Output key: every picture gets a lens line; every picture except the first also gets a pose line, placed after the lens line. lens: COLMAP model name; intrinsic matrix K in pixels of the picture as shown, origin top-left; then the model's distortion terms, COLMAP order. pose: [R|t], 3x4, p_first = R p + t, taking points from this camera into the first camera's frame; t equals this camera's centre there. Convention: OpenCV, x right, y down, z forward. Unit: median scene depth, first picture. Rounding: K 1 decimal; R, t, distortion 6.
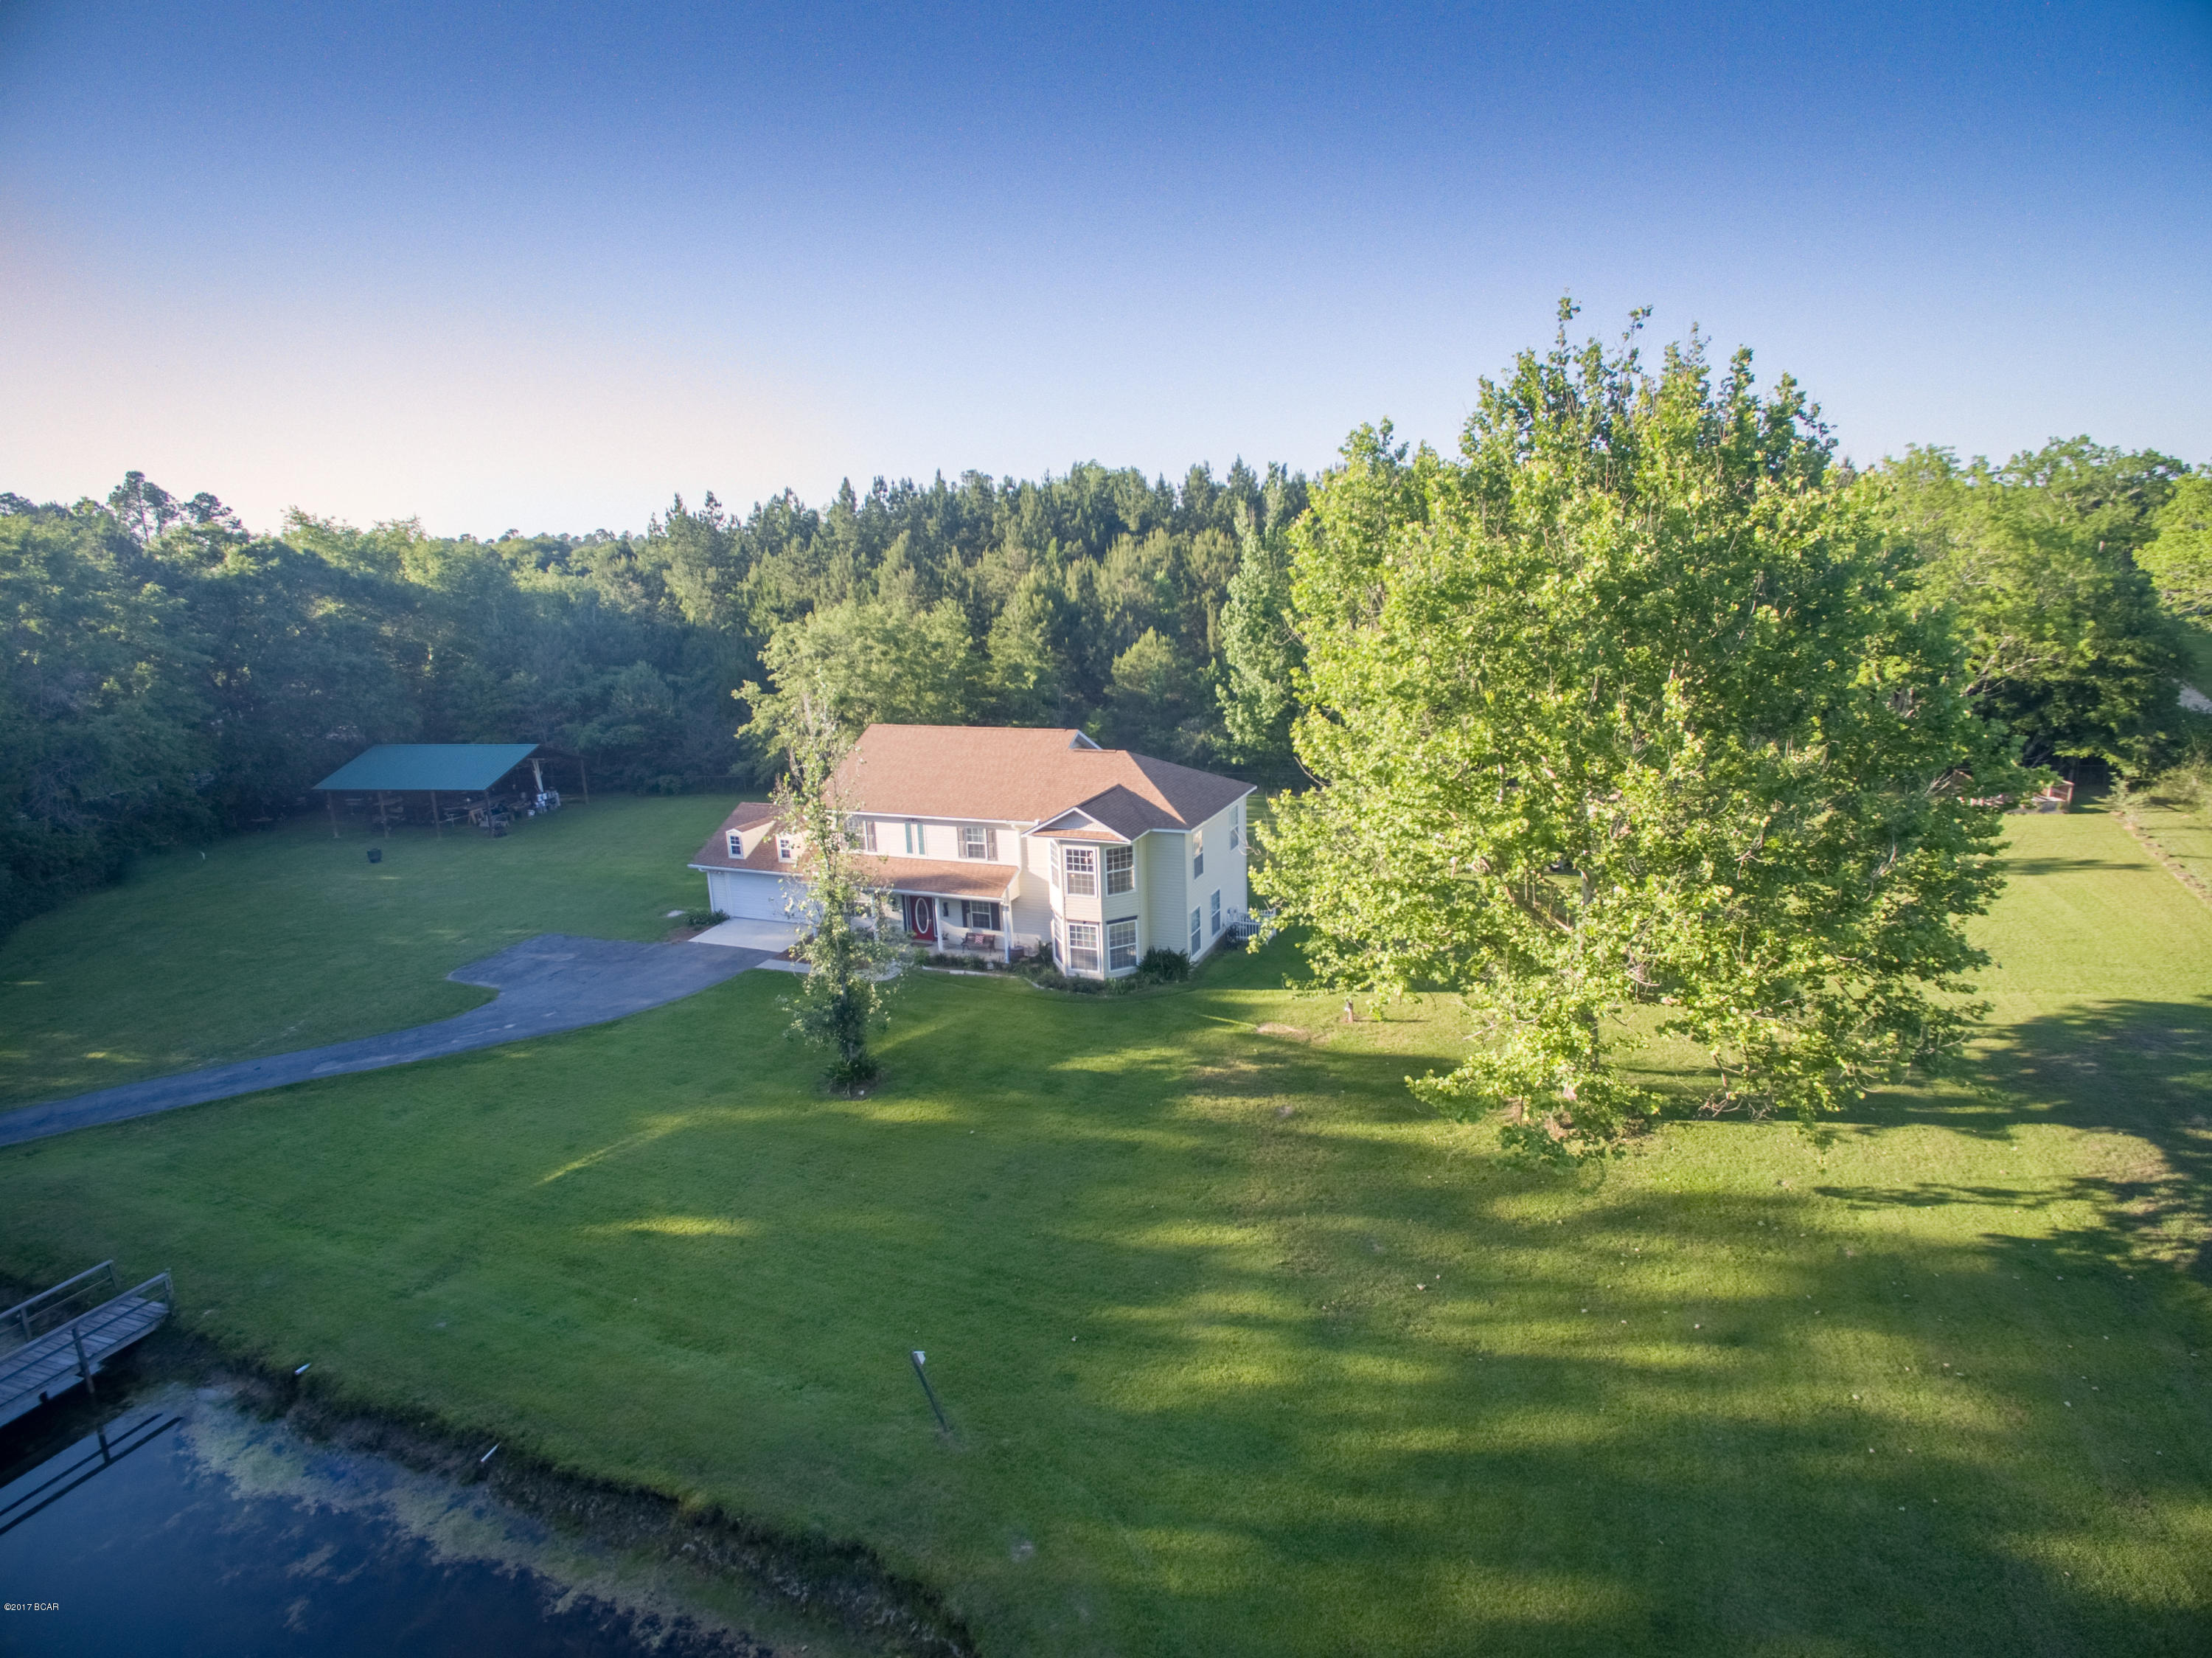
lens RADIAL K [[1223.3, 0, 1106.0], [0, 1223.3, 829.0], [0, 0, 1]] dist [0.013480, -0.000727]
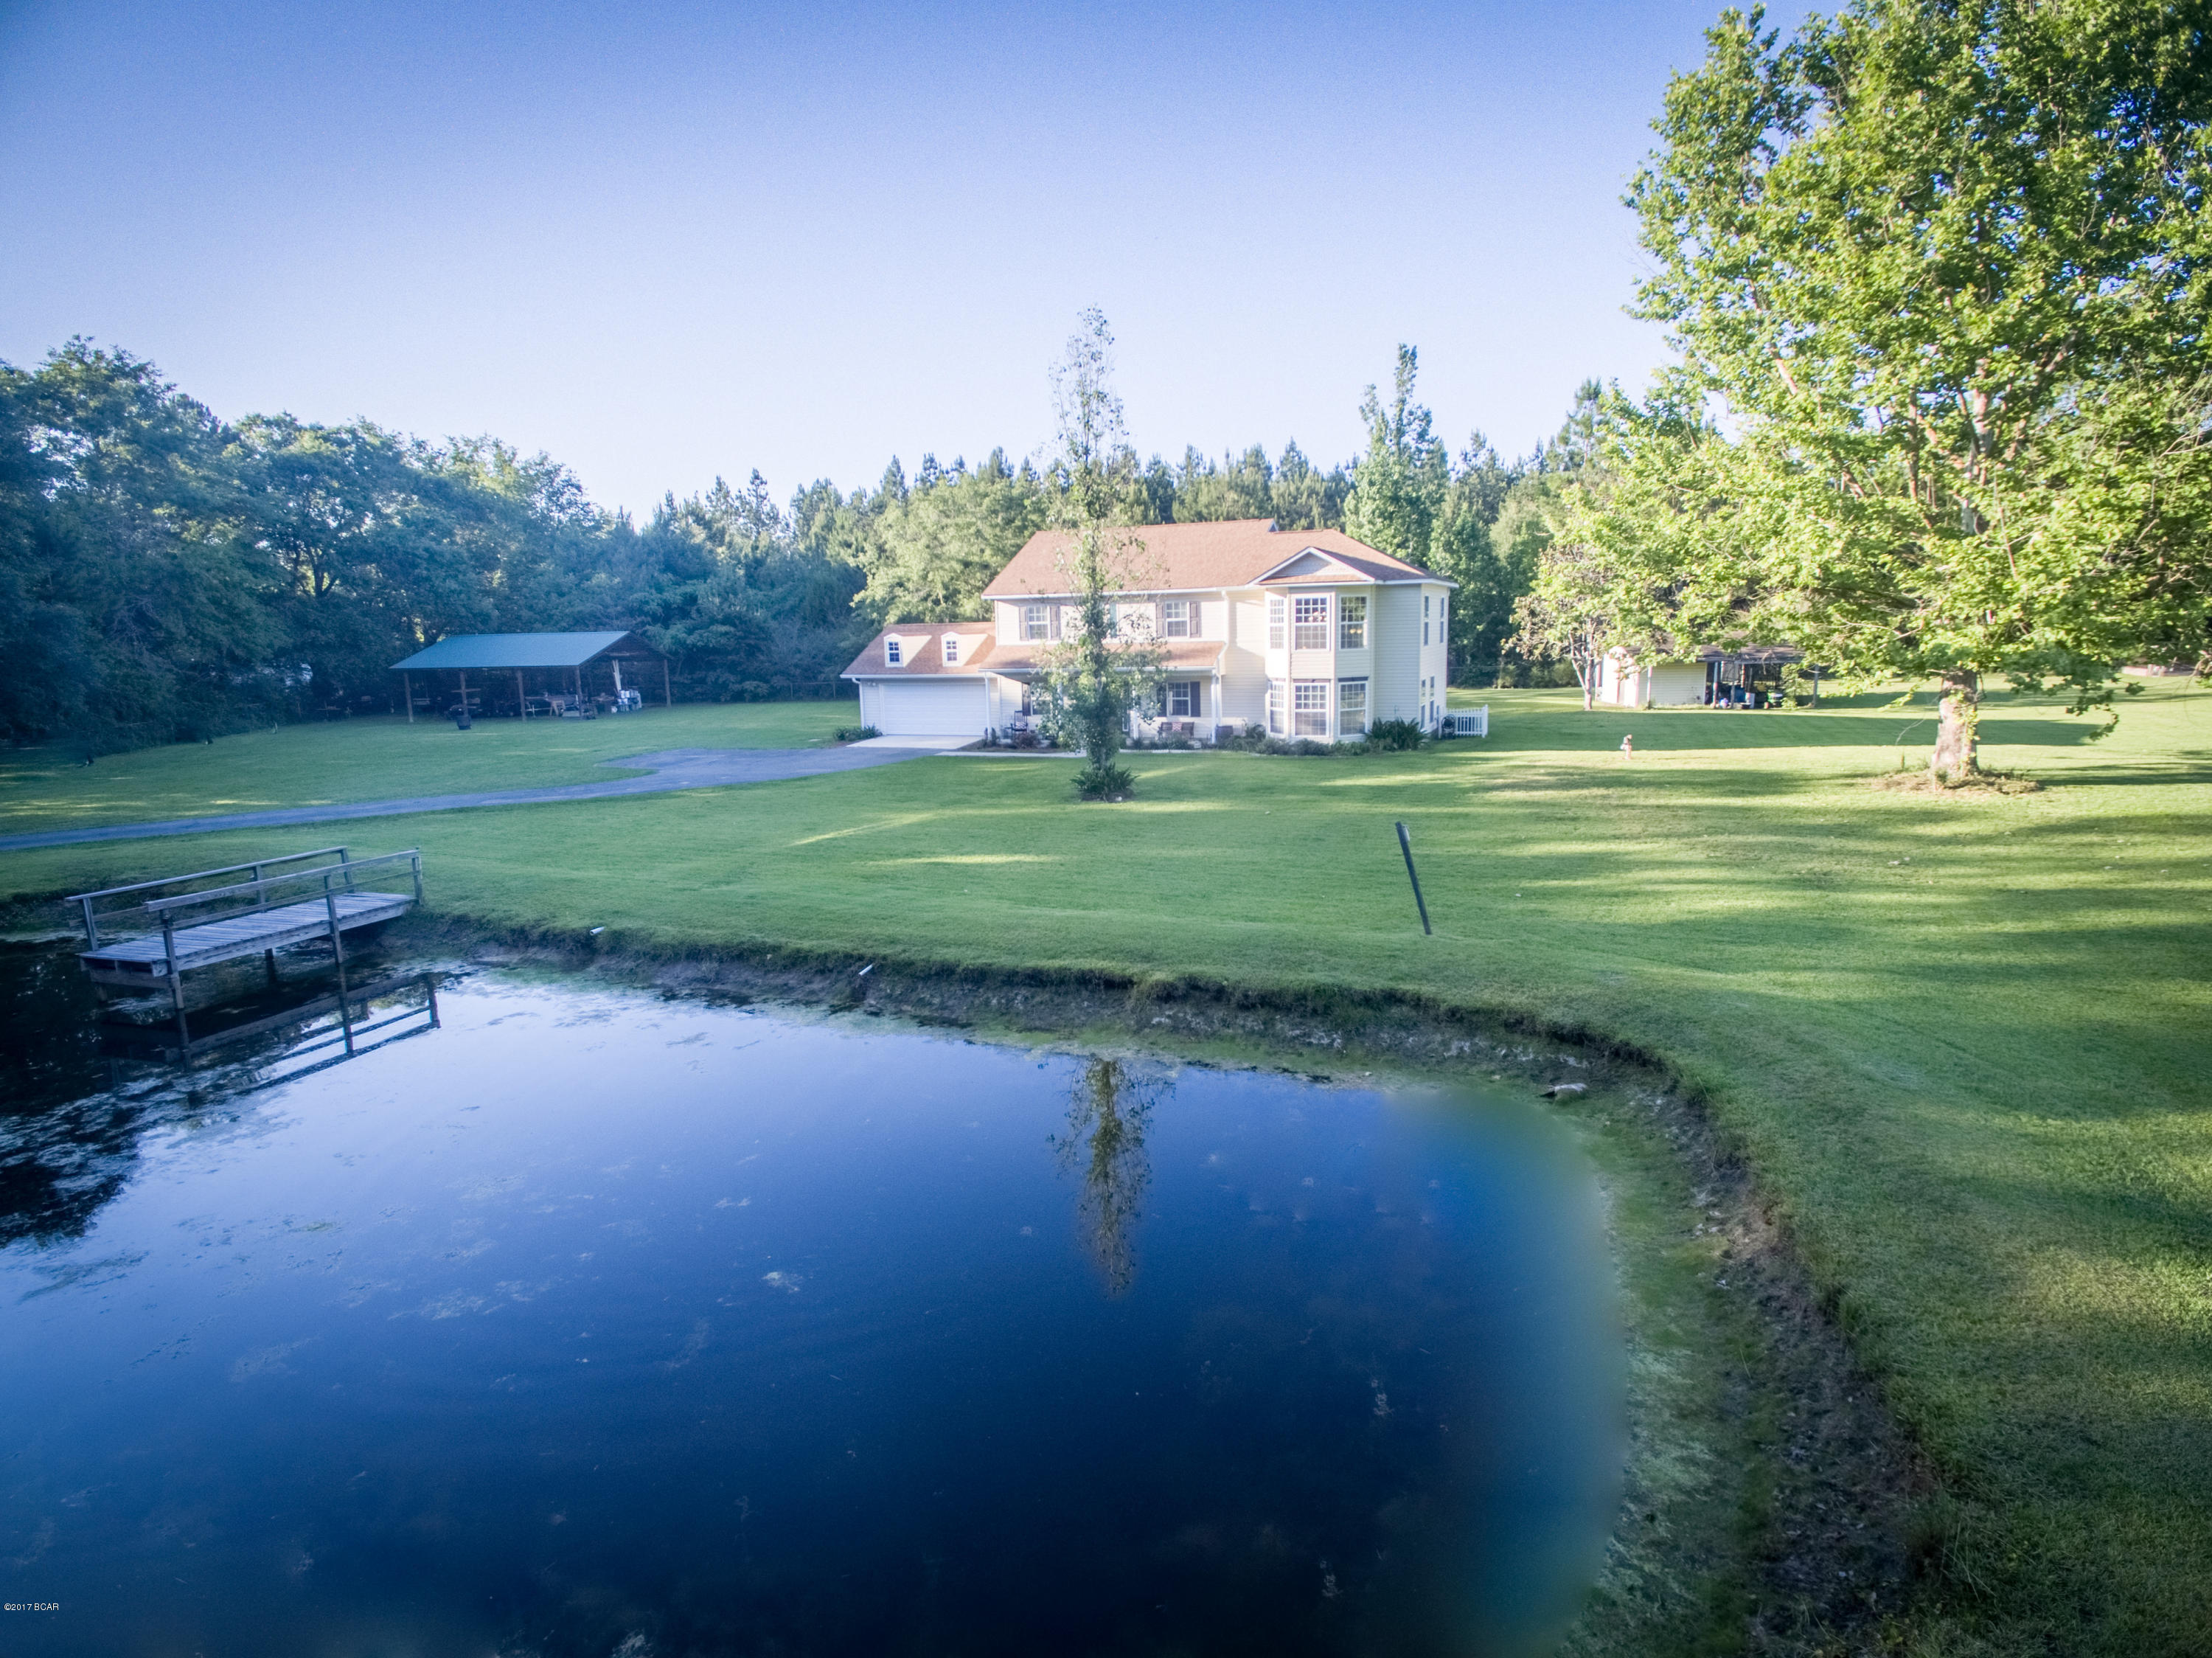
lens RADIAL K [[1223.3, 0, 1106.0], [0, 1223.3, 829.0], [0, 0, 1]] dist [0.013480, -0.000727]
pose [[0.999739, 0.009475, 0.020802, -0.173500], [-0.008083, 0.997788, -0.065976, 0.225822], [-0.021381, 0.065791, 0.997604, 0.083509]]
